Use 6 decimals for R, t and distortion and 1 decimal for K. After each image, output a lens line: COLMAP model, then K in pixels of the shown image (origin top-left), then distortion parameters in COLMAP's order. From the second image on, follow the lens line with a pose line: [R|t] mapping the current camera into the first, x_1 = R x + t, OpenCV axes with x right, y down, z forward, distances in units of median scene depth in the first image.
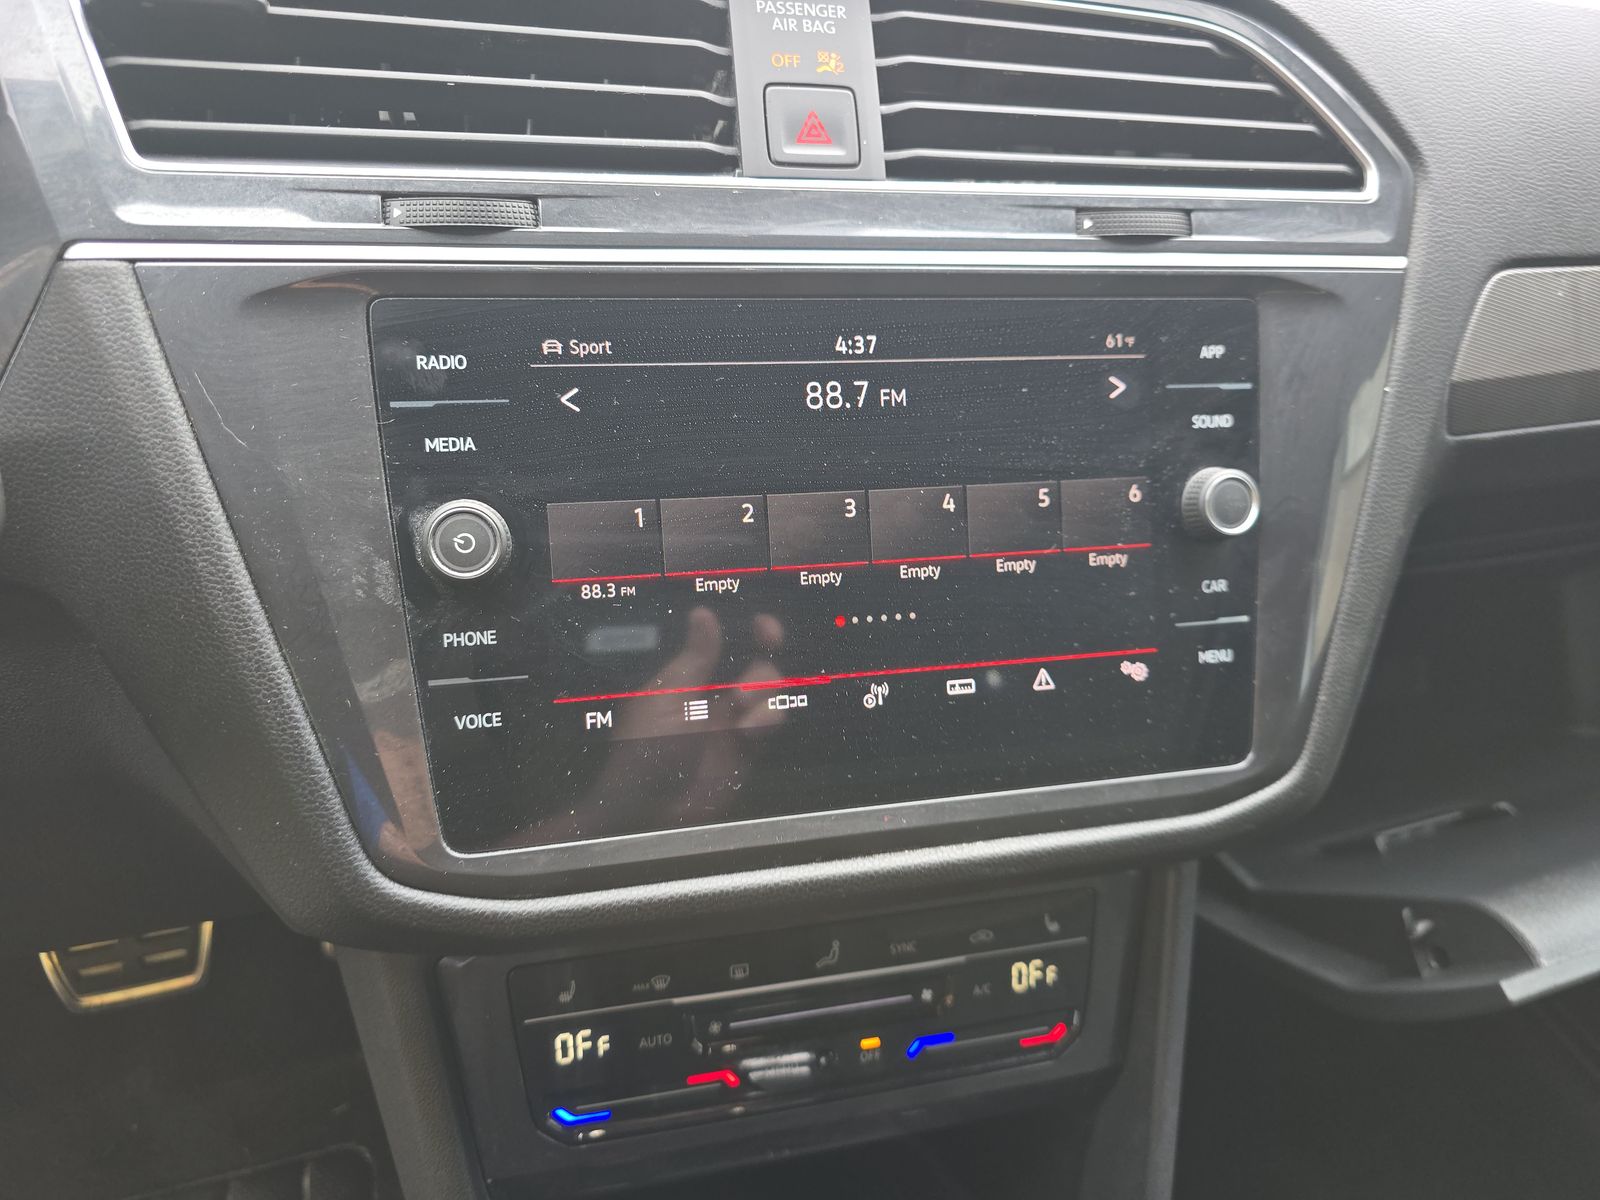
lens RADIAL K [[1082.0, 0, 800.0], [0, 1082.0, 600.0], [0, 0, 1]] dist [0.033652, -0.046150]
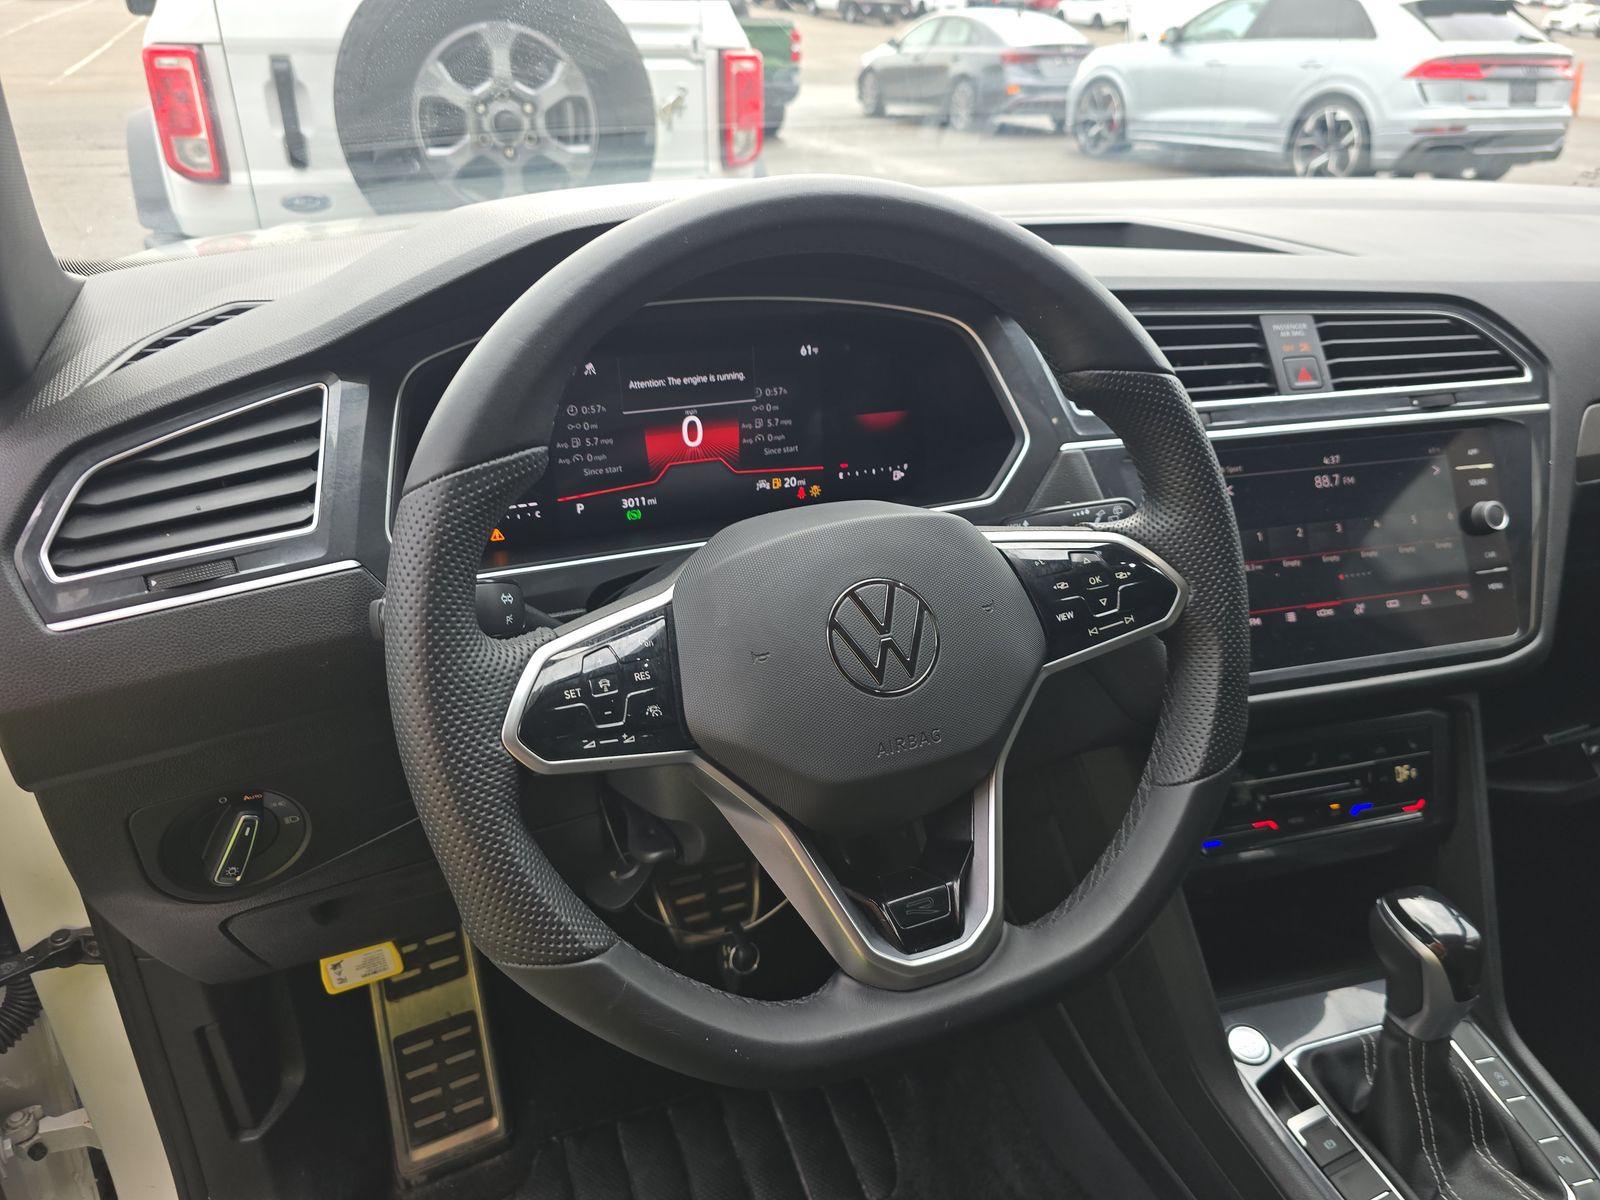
lens RADIAL K [[1082.0, 0, 800.0], [0, 1082.0, 600.0], [0, 0, 1]] dist [0.033652, -0.046150]
pose [[0.996919, -0.078272, -0.005077, -1.011794], [0.076881, 0.987935, -0.134437, 0.267414], [0.015539, 0.133633, 0.990909, -1.199050]]
